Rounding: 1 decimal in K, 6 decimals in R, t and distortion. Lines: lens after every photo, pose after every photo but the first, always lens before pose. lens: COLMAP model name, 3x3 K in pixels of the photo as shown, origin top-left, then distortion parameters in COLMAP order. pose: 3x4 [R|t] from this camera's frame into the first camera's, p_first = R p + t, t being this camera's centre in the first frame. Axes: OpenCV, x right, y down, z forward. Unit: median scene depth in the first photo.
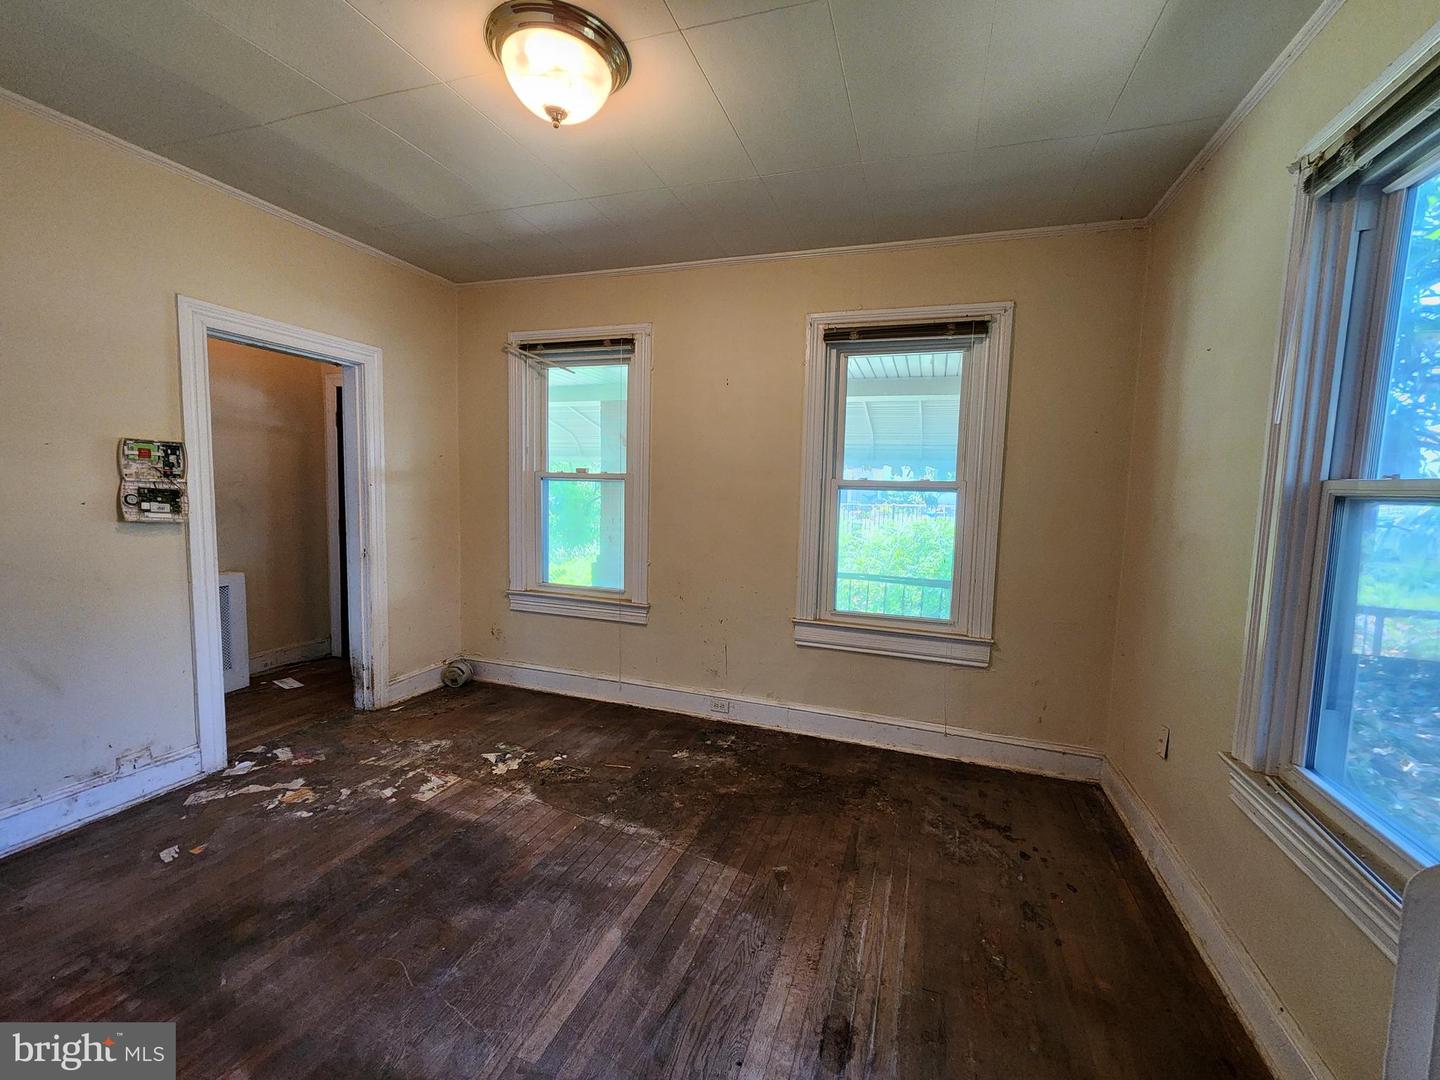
lens RADIAL K [[581.6, 0, 733.0], [0, 581.6, 541.1], [0, 0, 1]] dist [-0.000684, -0.000542]
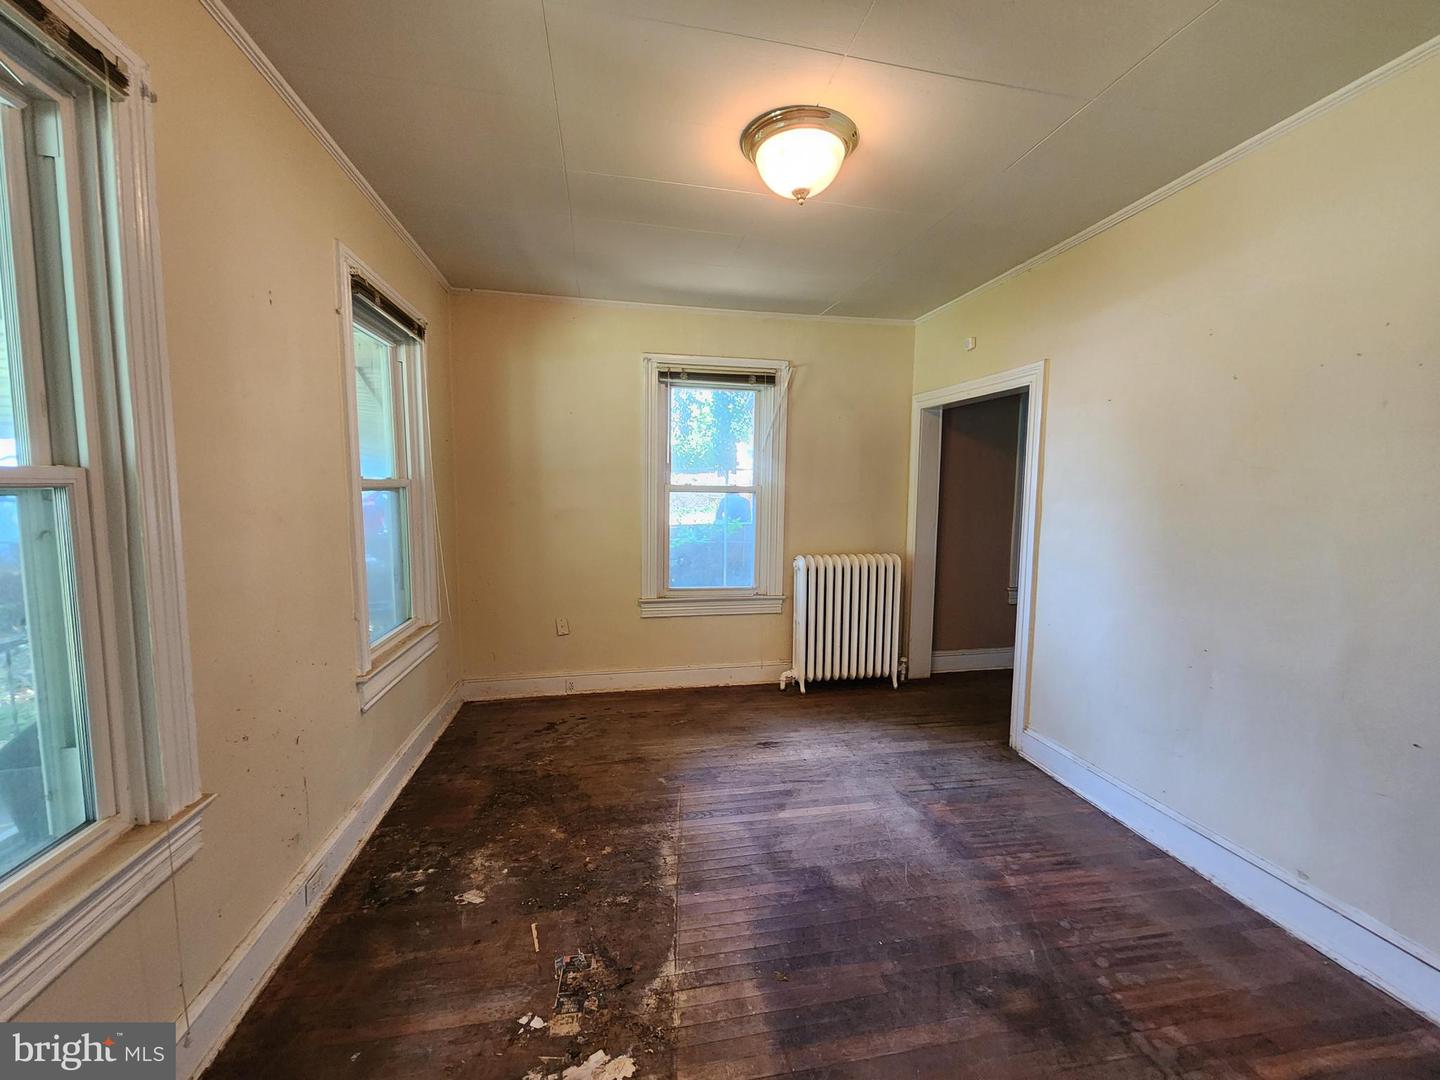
lens RADIAL K [[597.4, 0, 735.6], [0, 597.4, 523.6], [0, 0, 1]] dist [-0.000191, -0.000128]
pose [[-0.497626, -0.086499, 0.863068, -1.074203], [0.053666, 0.990039, 0.130168, -0.173581], [-0.865730, 0.111093, -0.488027, 1.393420]]
